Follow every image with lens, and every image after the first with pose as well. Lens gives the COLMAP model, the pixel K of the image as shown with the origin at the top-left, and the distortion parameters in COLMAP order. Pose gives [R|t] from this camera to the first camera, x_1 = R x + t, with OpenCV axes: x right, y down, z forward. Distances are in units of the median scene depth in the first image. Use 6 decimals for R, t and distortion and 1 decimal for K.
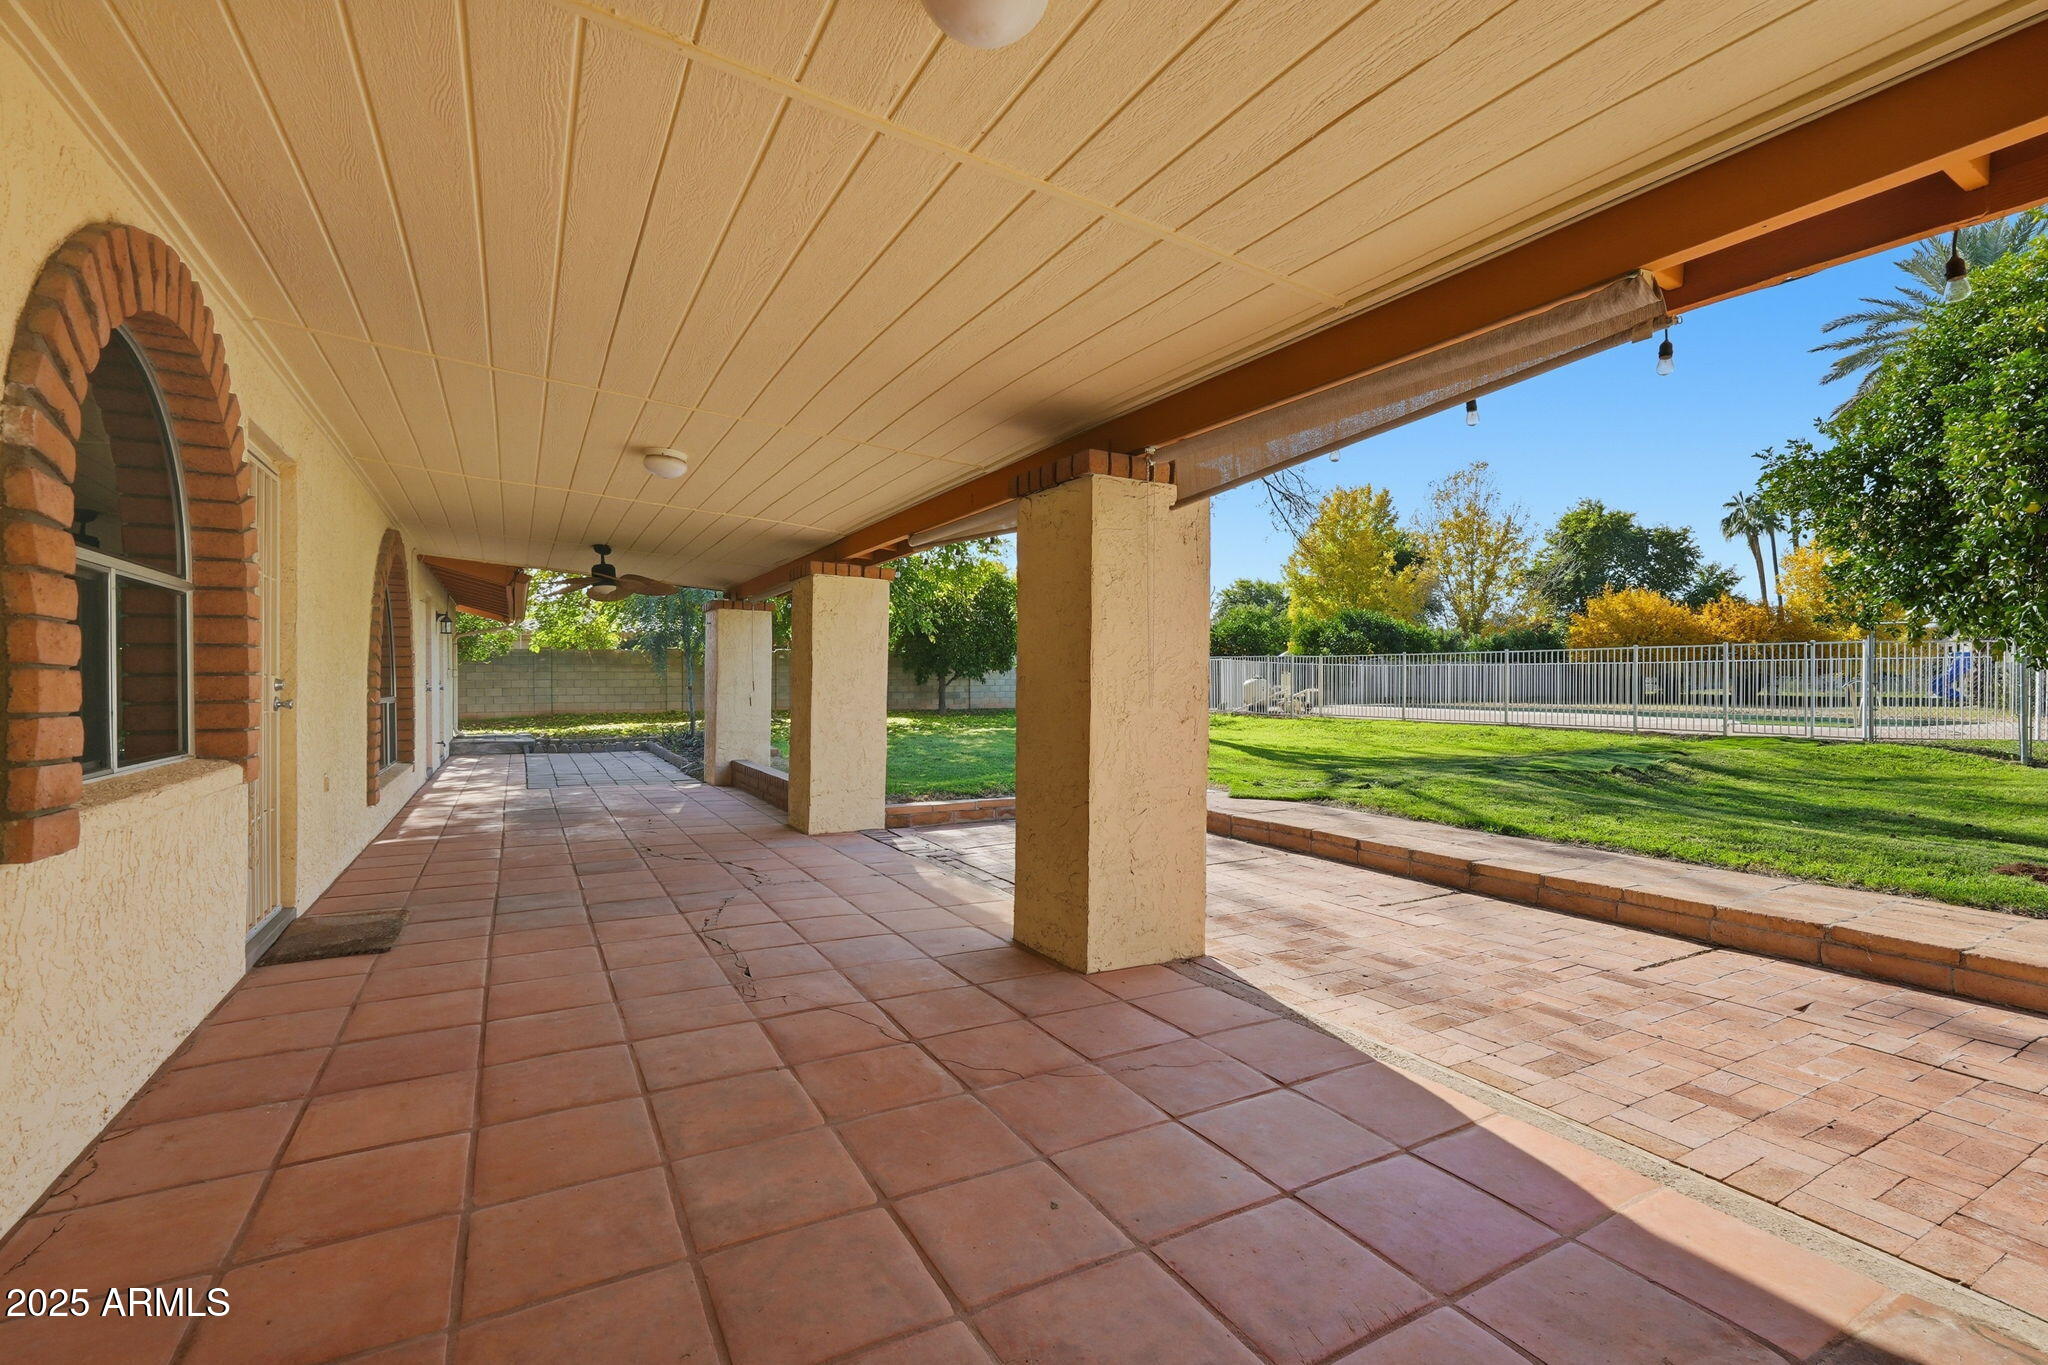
lens RADIAL K [[901.6, 0, 1014.9], [0, 901.6, 675.1], [0, 0, 1]] dist [-0.008692, 0.002744]
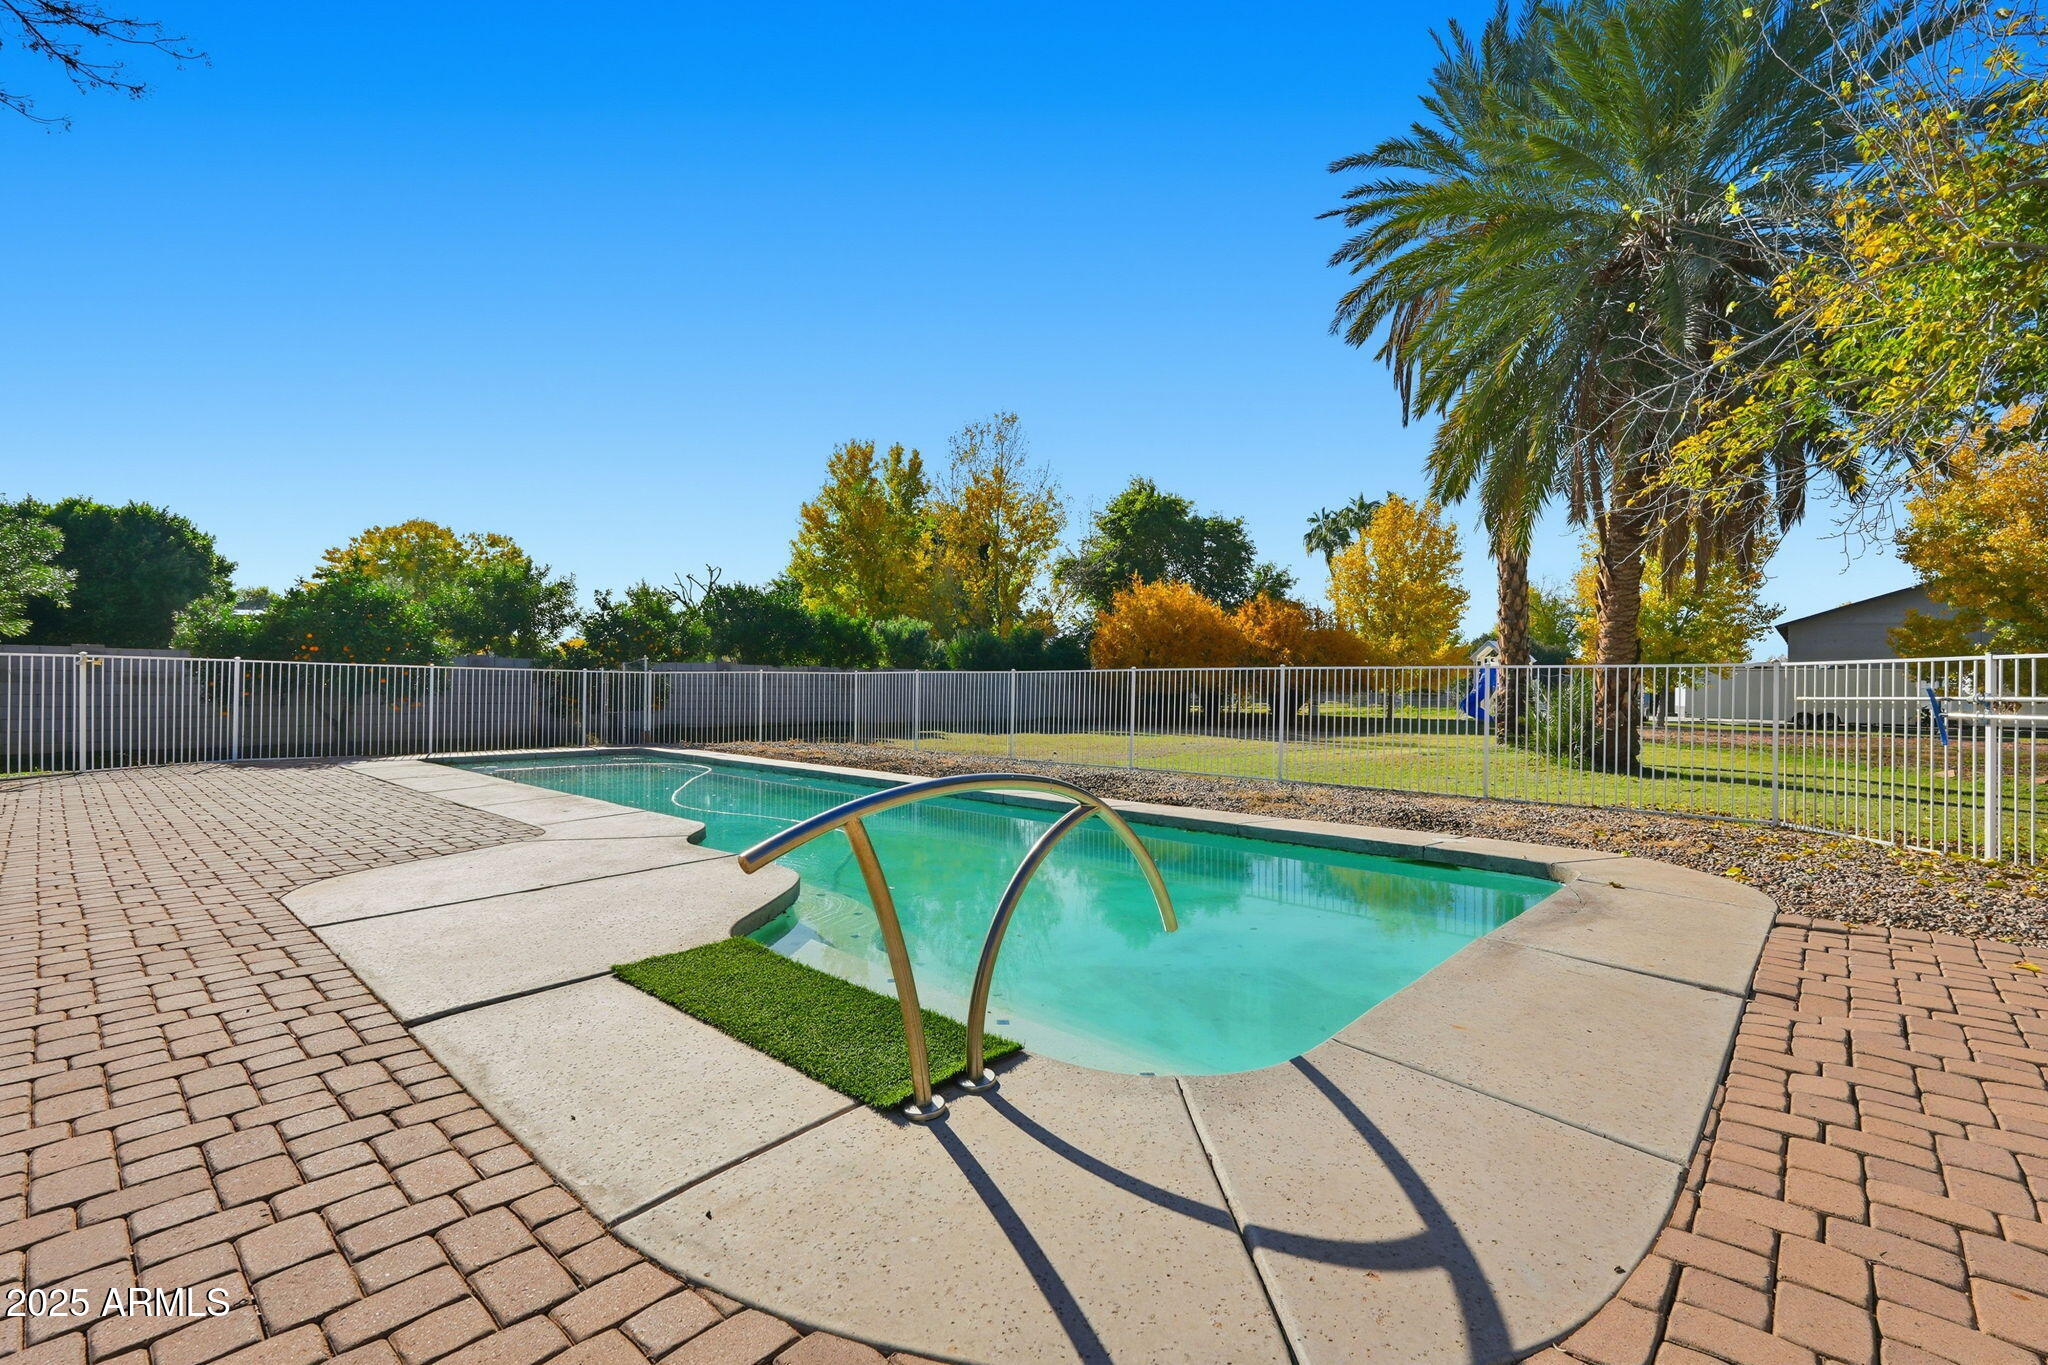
lens RADIAL K [[901.6, 0, 1024.9], [0, 901.6, 685.9], [0, 0, 1]] dist [-0.008692, 0.002744]
pose [[0.943250, 0.006087, 0.332027, 0.265447], [-0.007026, 0.999974, 0.001627, -0.004113], [-0.332008, -0.003867, 0.943269, 0.252641]]
